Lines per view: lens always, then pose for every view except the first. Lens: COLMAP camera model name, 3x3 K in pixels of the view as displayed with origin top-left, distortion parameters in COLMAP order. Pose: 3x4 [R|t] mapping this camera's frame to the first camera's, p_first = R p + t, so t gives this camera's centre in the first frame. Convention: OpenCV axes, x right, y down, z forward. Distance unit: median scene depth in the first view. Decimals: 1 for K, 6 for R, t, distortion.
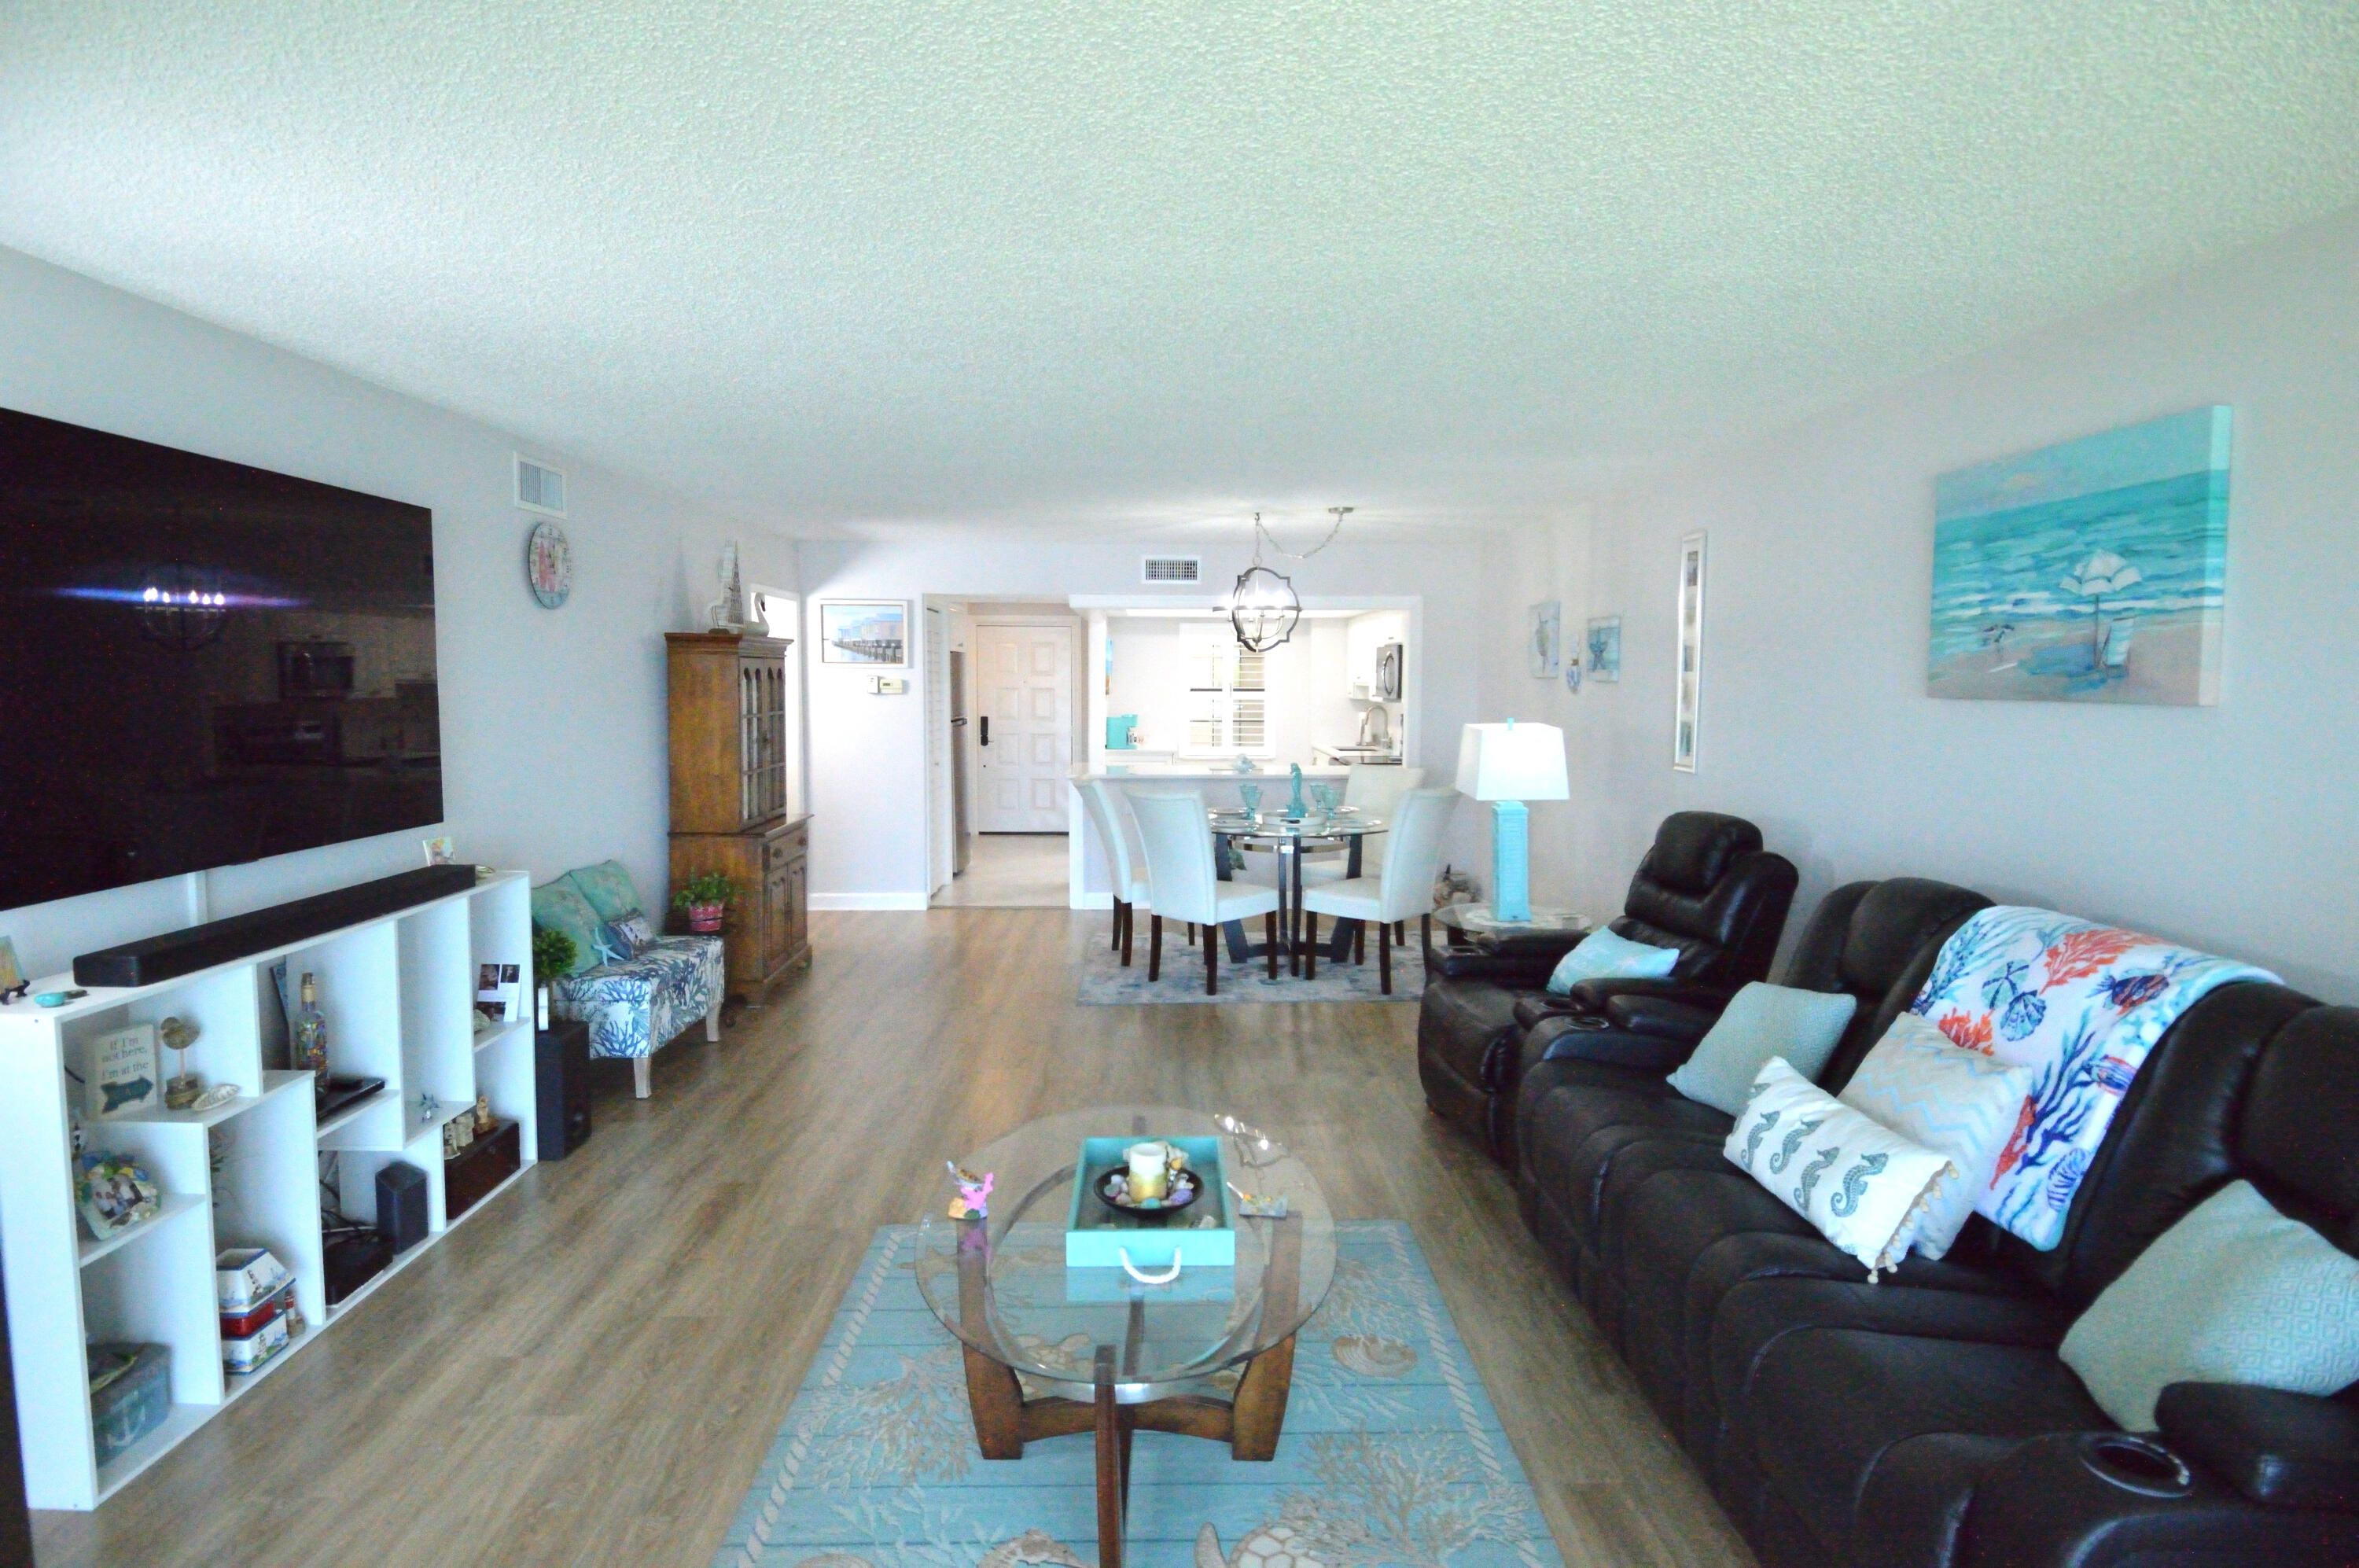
lens RADIAL K [[1237.3, 0, 1179.2], [0, 1237.3, 778.3], [0, 0, 1]] dist [0.045719, -0.050615]
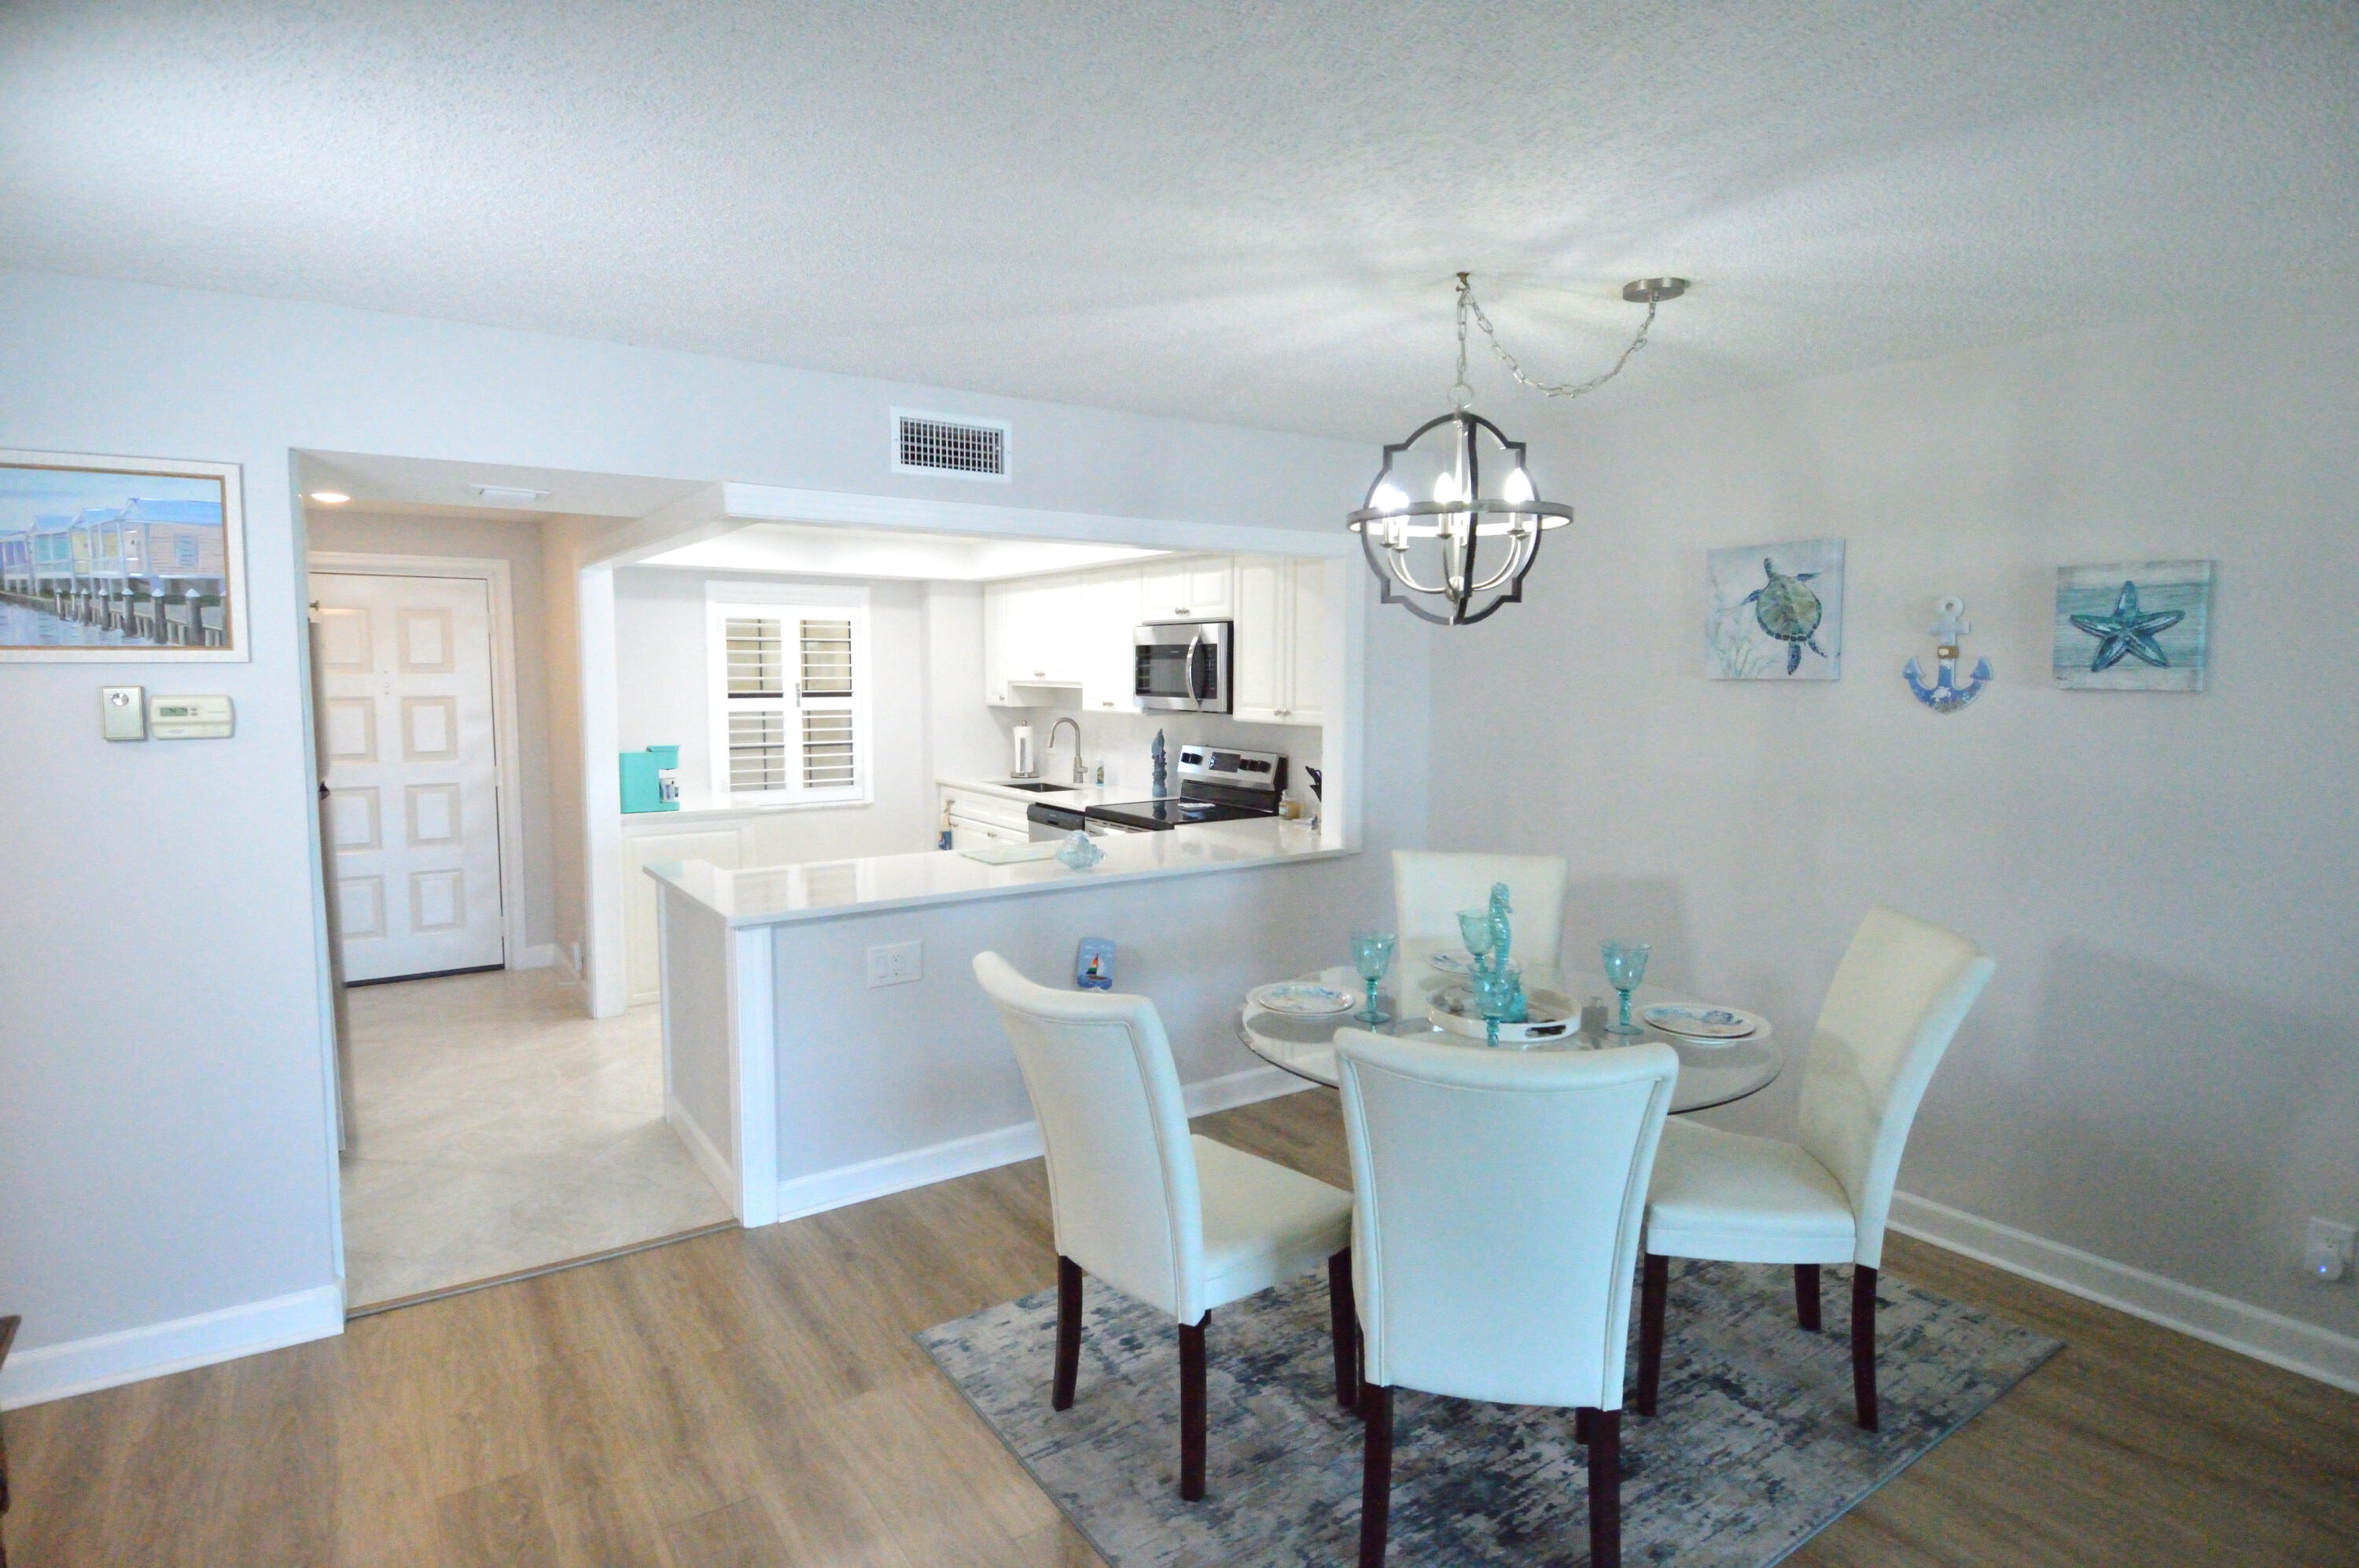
lens RADIAL K [[1237.3, 0, 1176.2], [0, 1237.3, 764.2], [0, 0, 1]] dist [0.045719, -0.050615]
pose [[0.841394, -0.046299, 0.538436, -0.515365], [0.047229, 0.998811, 0.012082, -0.142947], [-0.538355, 0.015264, 0.842580, 1.546732]]
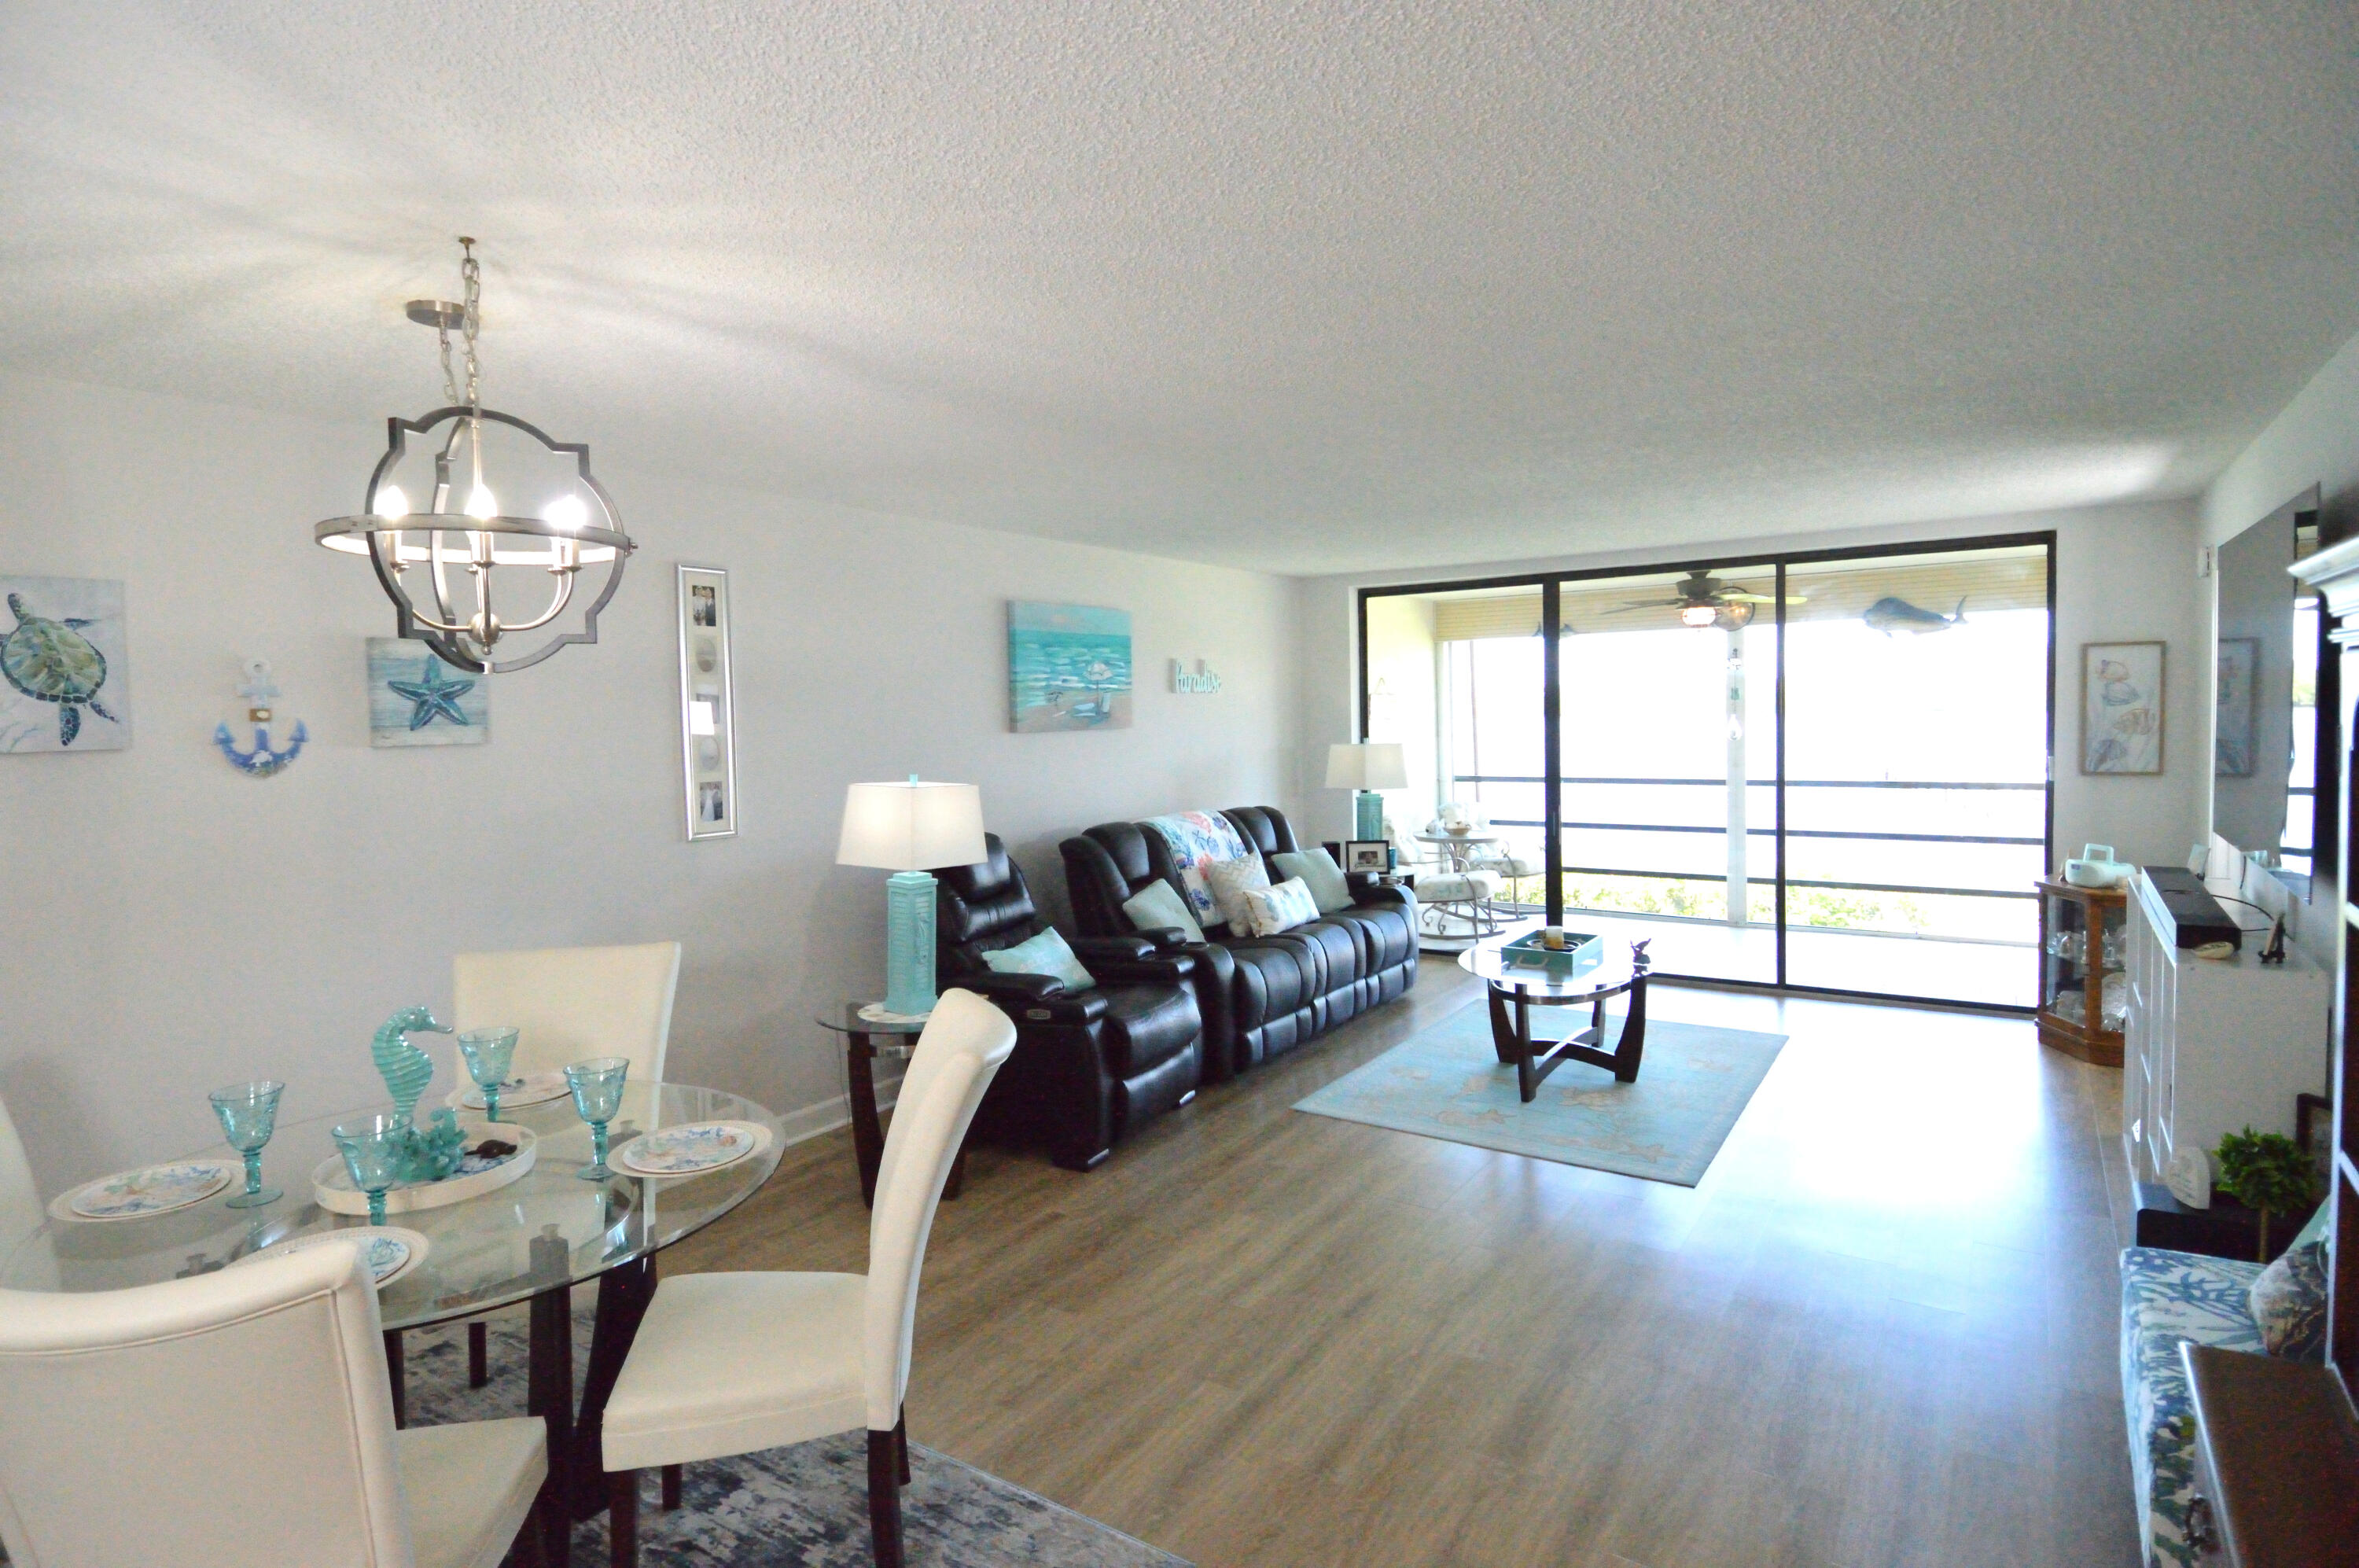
lens RADIAL K [[1237.3, 0, 1177.8], [0, 1237.3, 770.3], [0, 0, 1]] dist [0.045719, -0.050615]
pose [[-0.818914, -0.014216, 0.573740, -0.598028], [0.066116, 0.990700, 0.118917, -0.225774], [-0.570095, 0.135317, -0.810359, 2.546149]]
